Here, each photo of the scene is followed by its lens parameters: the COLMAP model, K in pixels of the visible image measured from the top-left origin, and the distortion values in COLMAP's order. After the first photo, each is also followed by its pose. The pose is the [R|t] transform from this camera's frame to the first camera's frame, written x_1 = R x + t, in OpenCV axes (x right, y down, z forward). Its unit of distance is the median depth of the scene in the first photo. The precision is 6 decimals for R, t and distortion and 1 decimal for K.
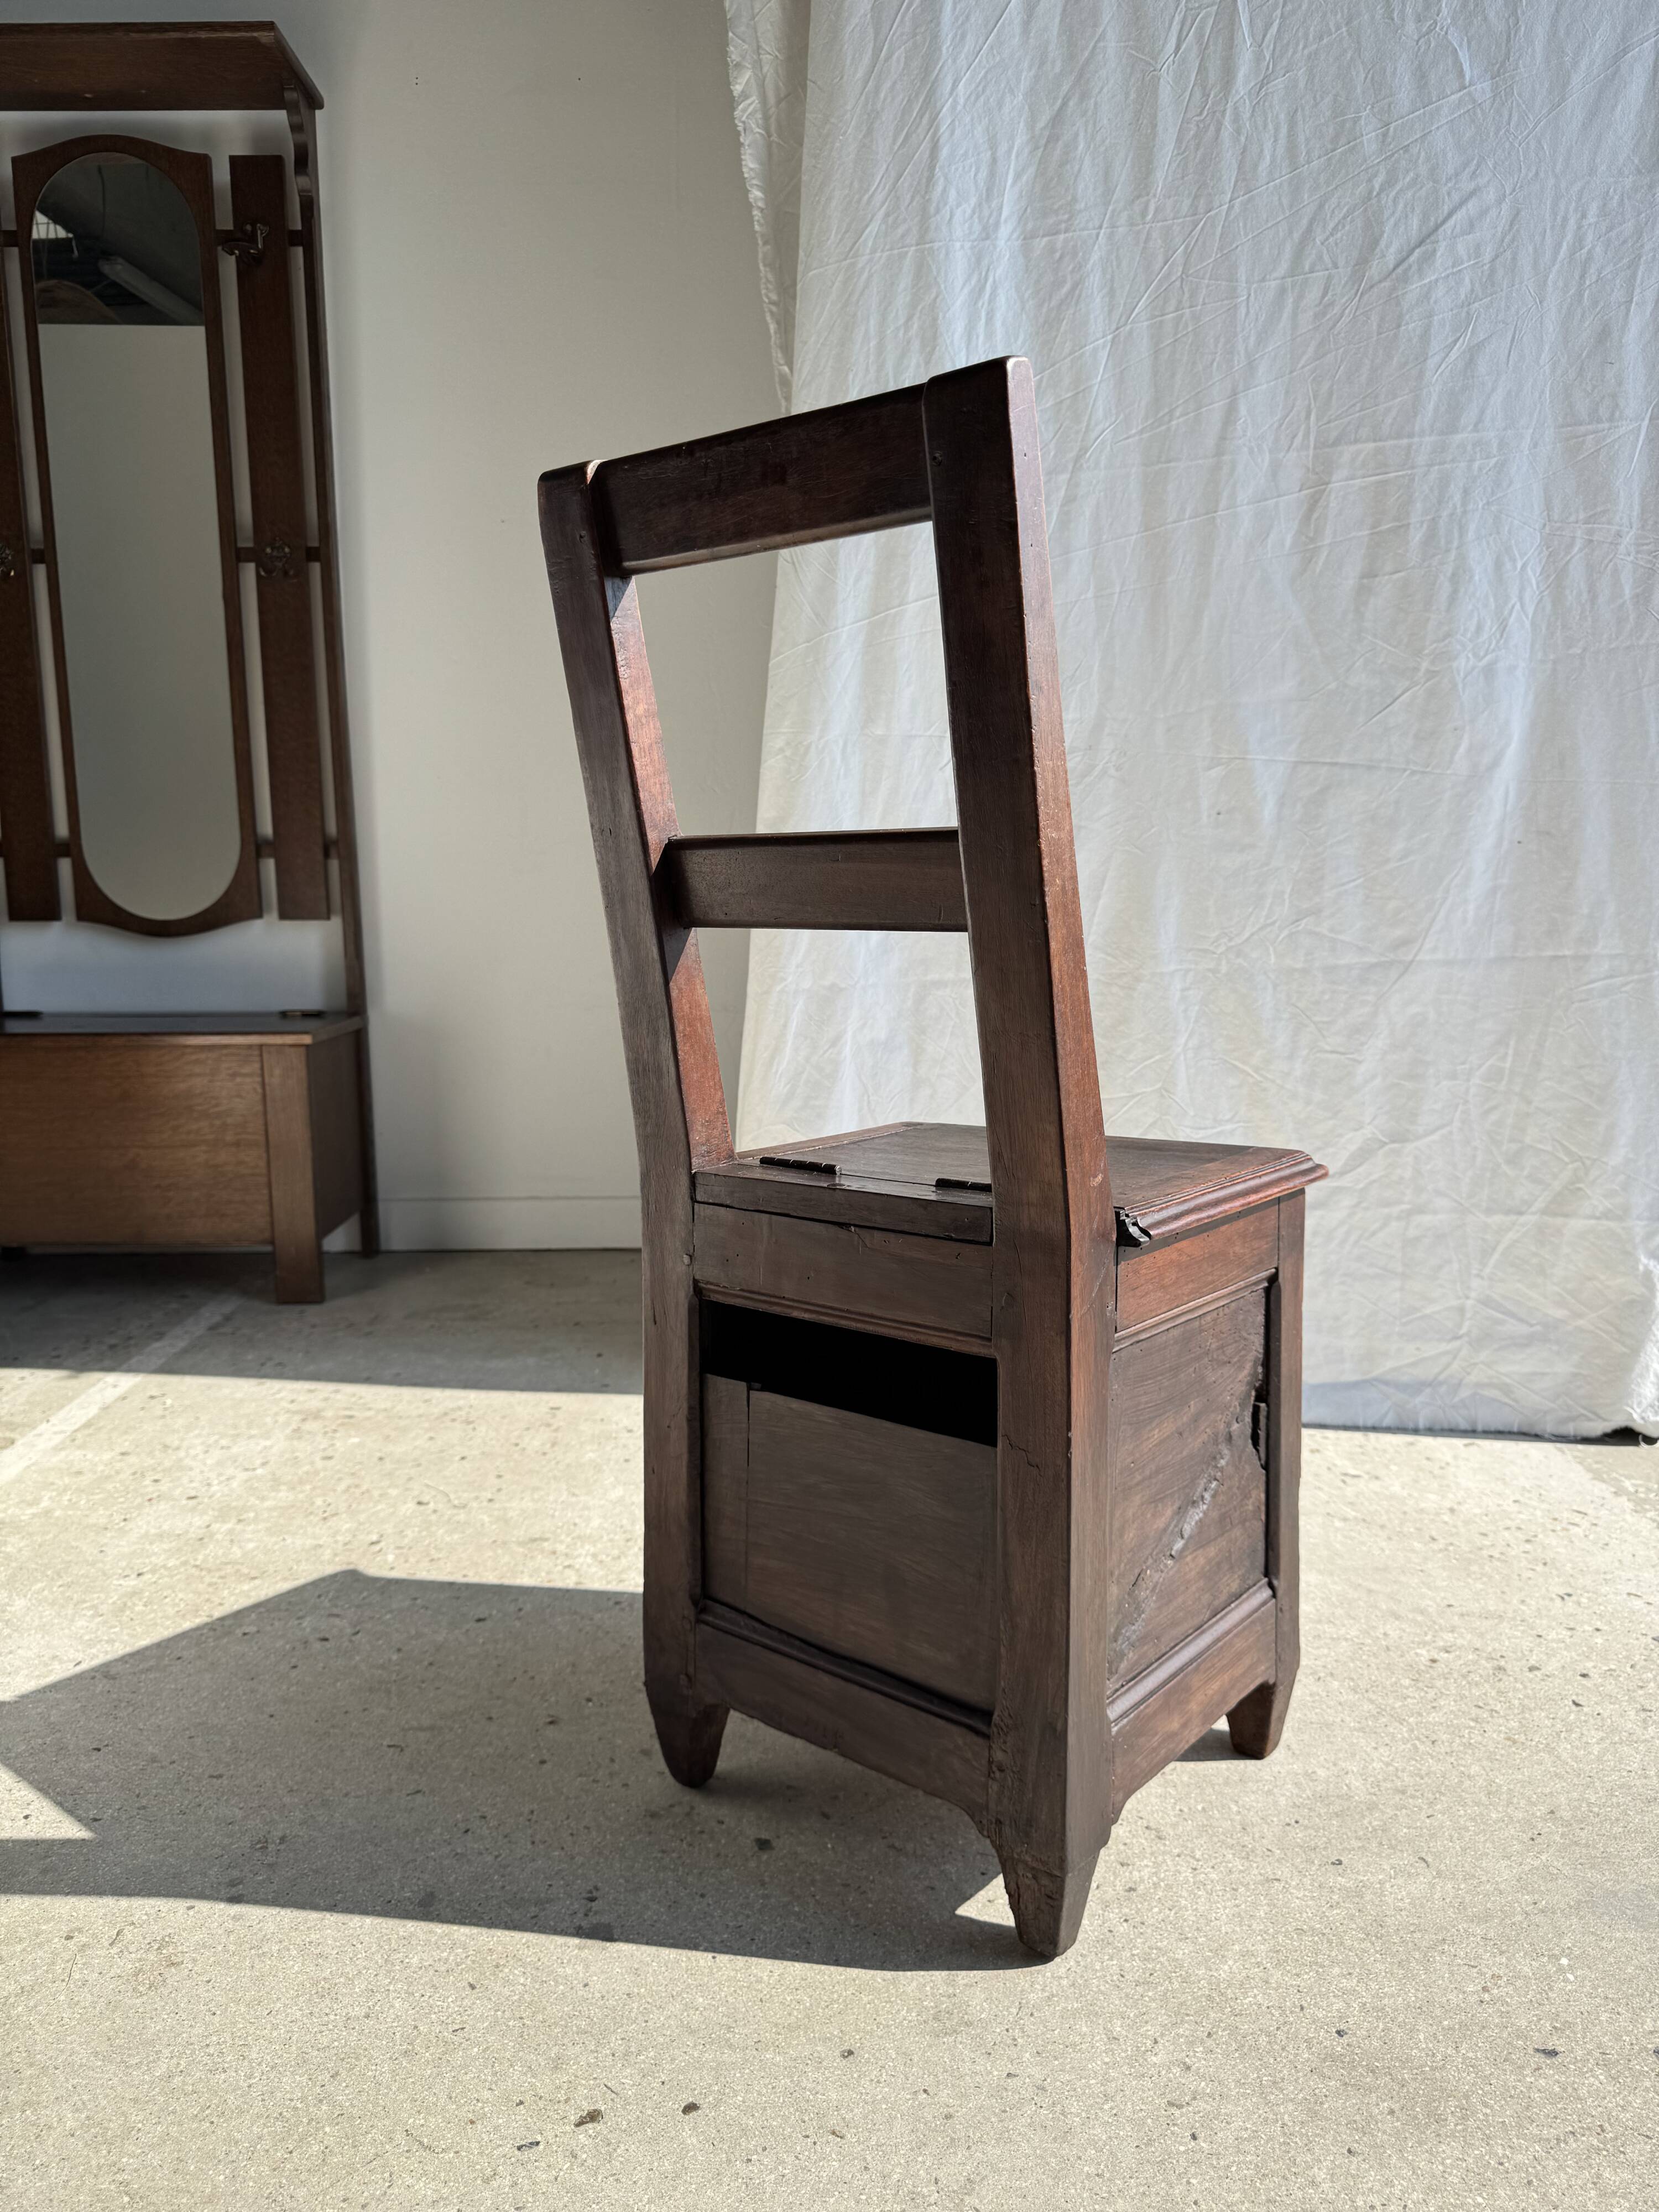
lens RADIAL K [[1593.7, 0, 831.7], [0, 1593.7, 1107.0], [0, 0, 1]] dist [0.002582, -0.009915]
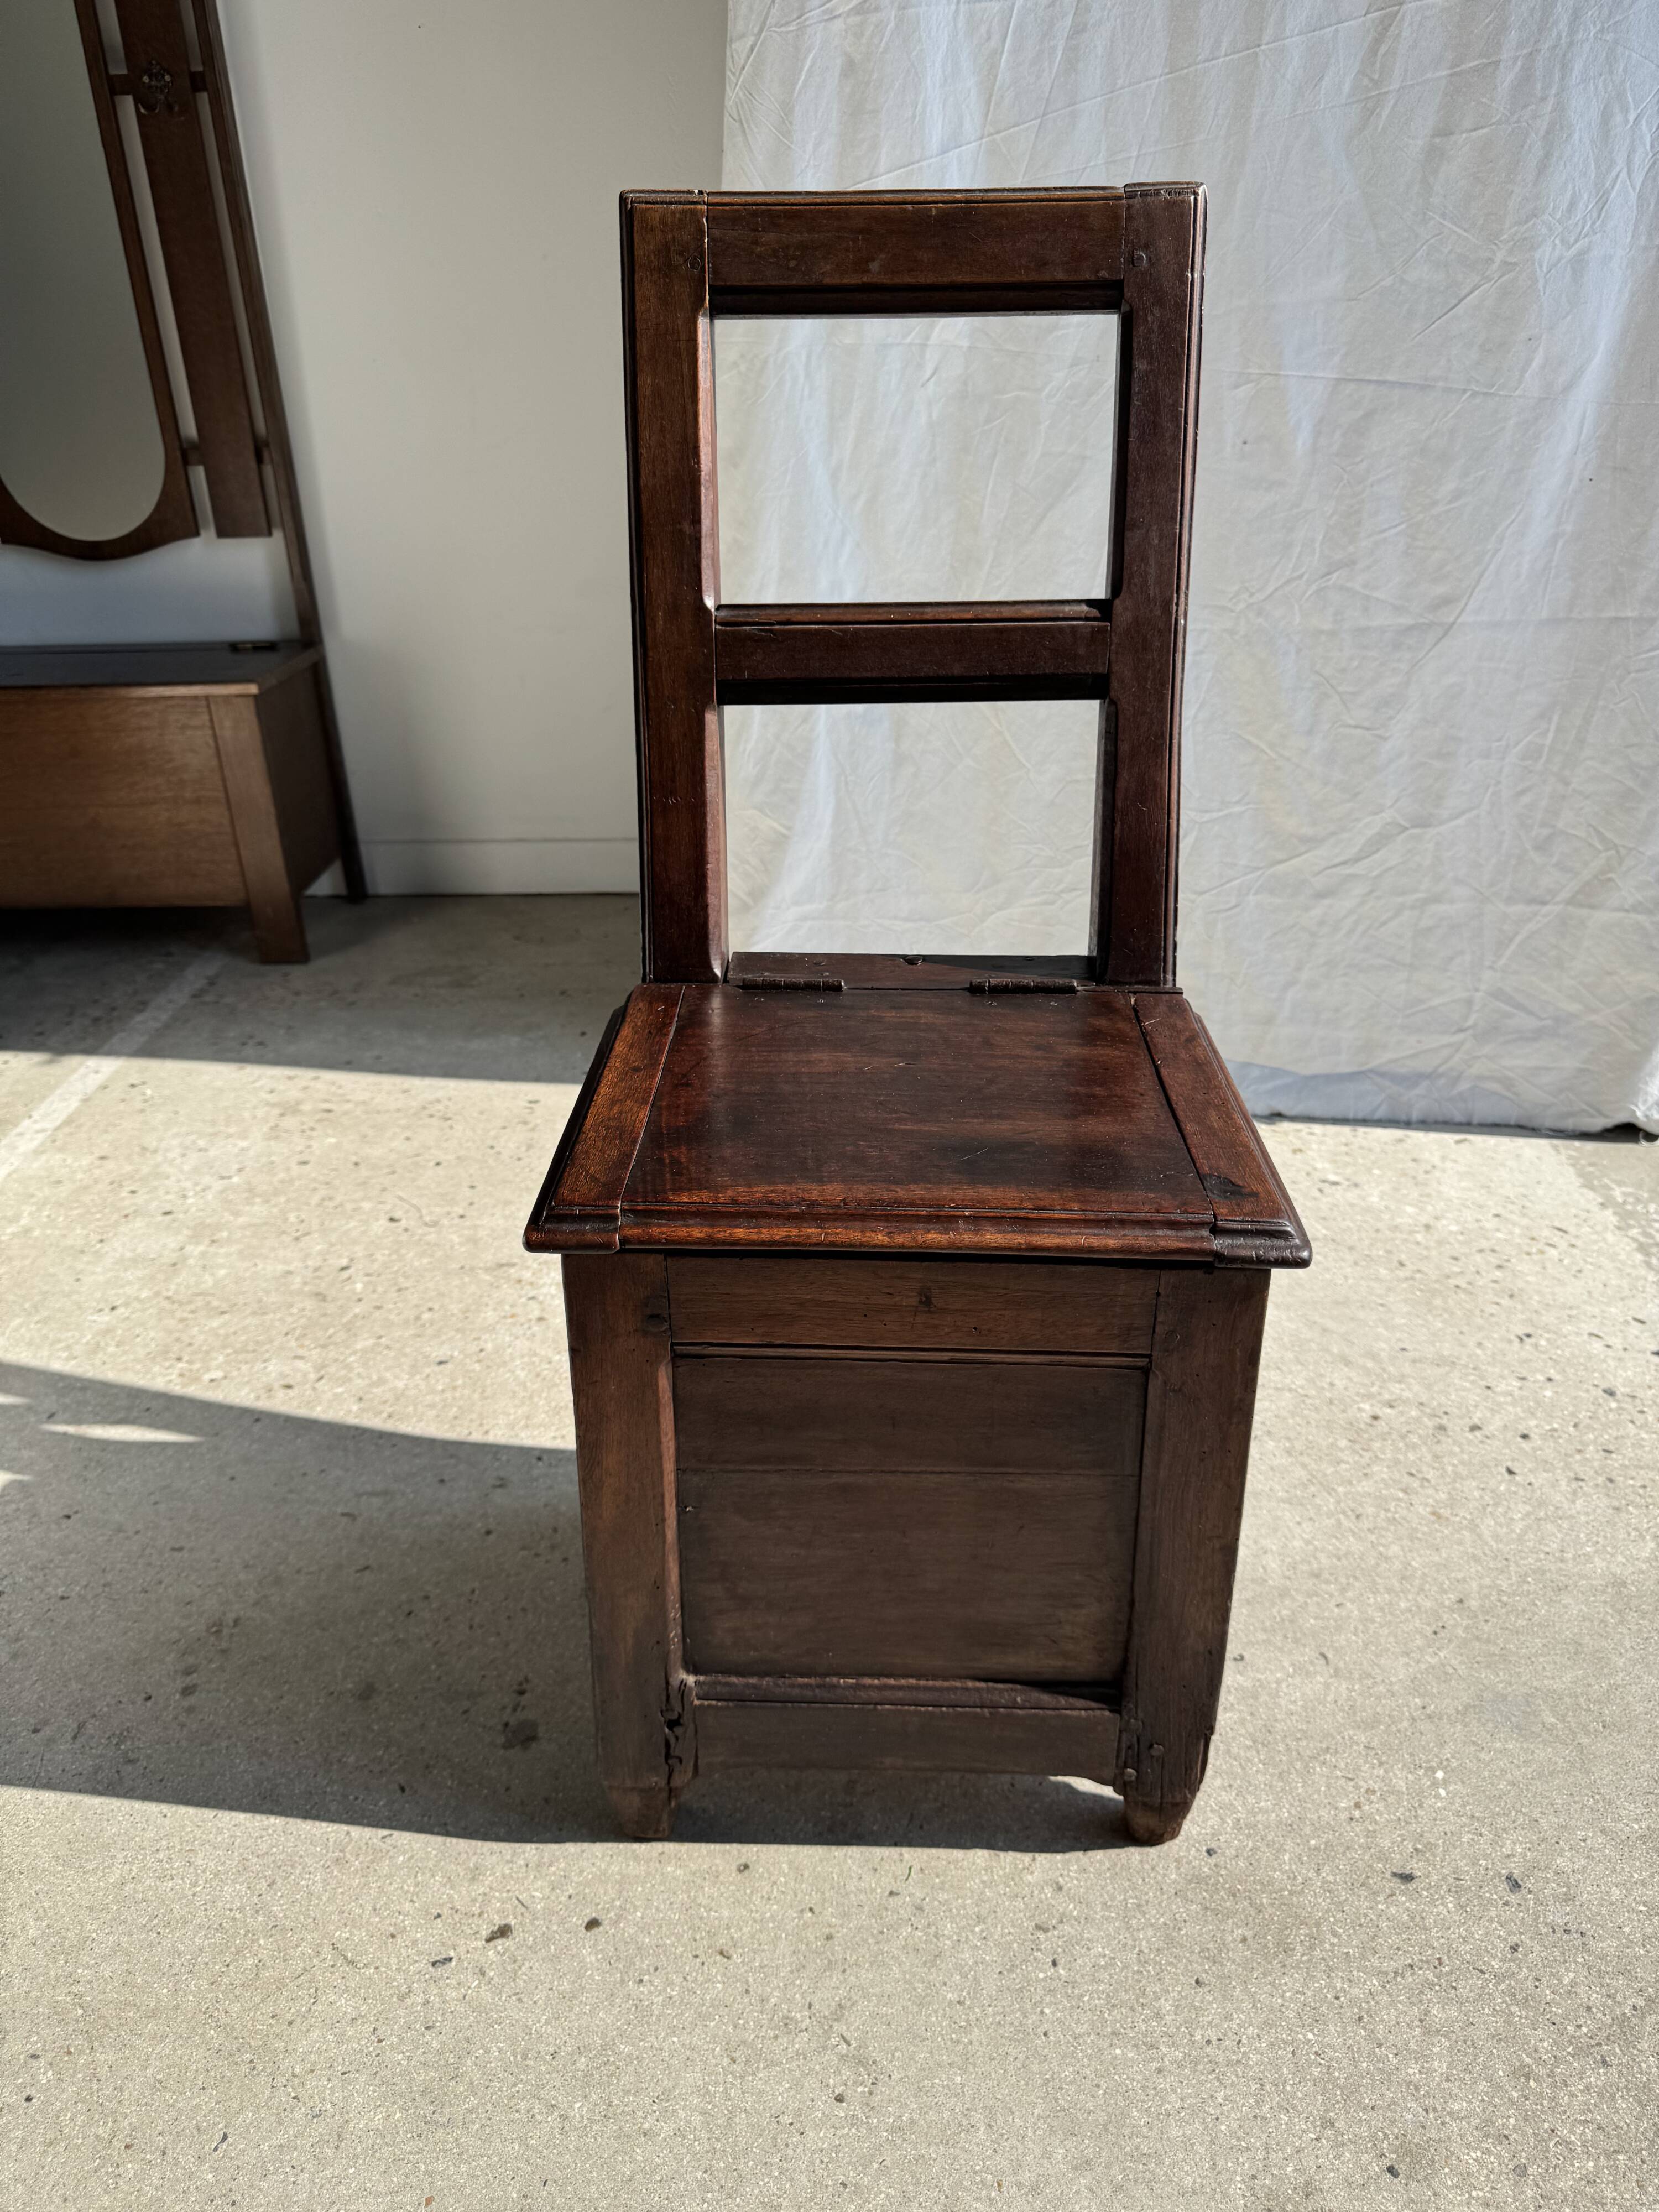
lens RADIAL K [[1593.7, 0, 830.1], [0, 1593.7, 1120.6], [0, 0, 1]] dist [0.002582, -0.009915]
pose [[0.999206, -0.003261, -0.039703, 0.055830], [0.015135, 0.952989, 0.302625, -0.103899], [0.036849, -0.302986, 0.952282, 0.065448]]
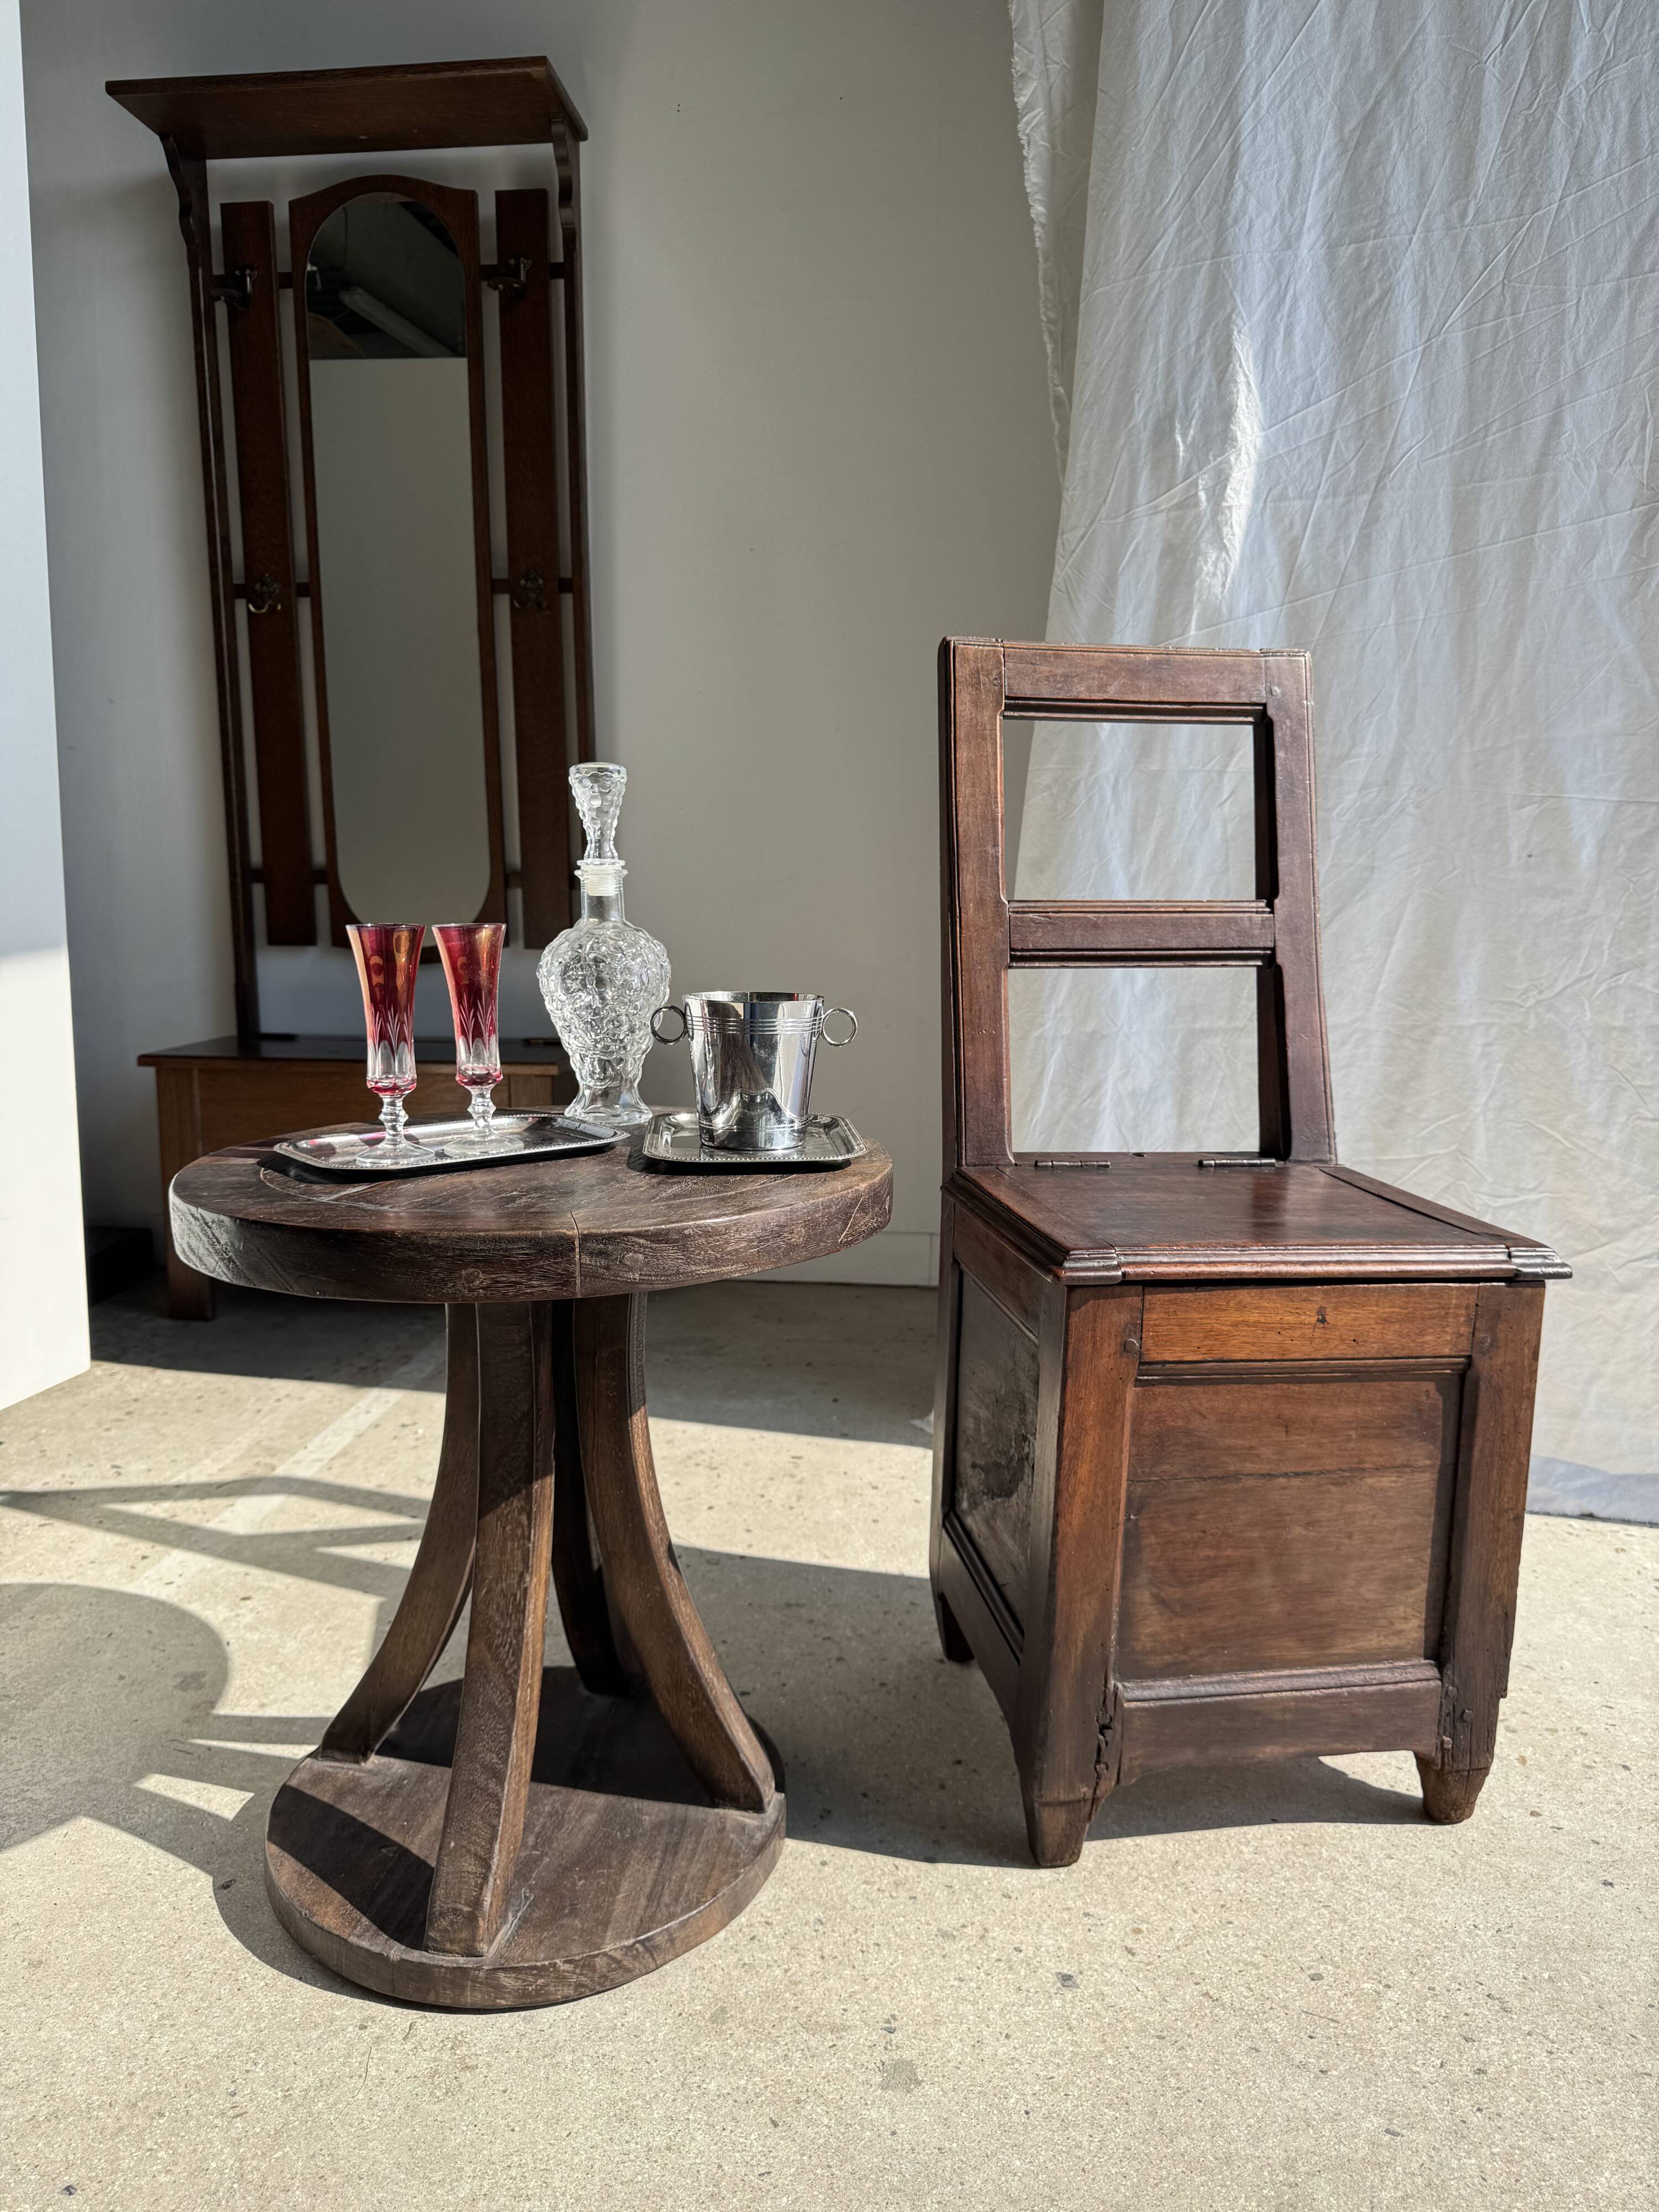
lens RADIAL K [[1593.7, 0, 825.1], [0, 1593.7, 1112.3], [0, 0, 1]] dist [0.002582, -0.009915]
pose [[0.992741, 0.024332, -0.117782, -0.051716], [-0.024357, 0.999703, 0.001230, -0.027592], [0.117777, 0.001648, 0.993039, 0.031199]]
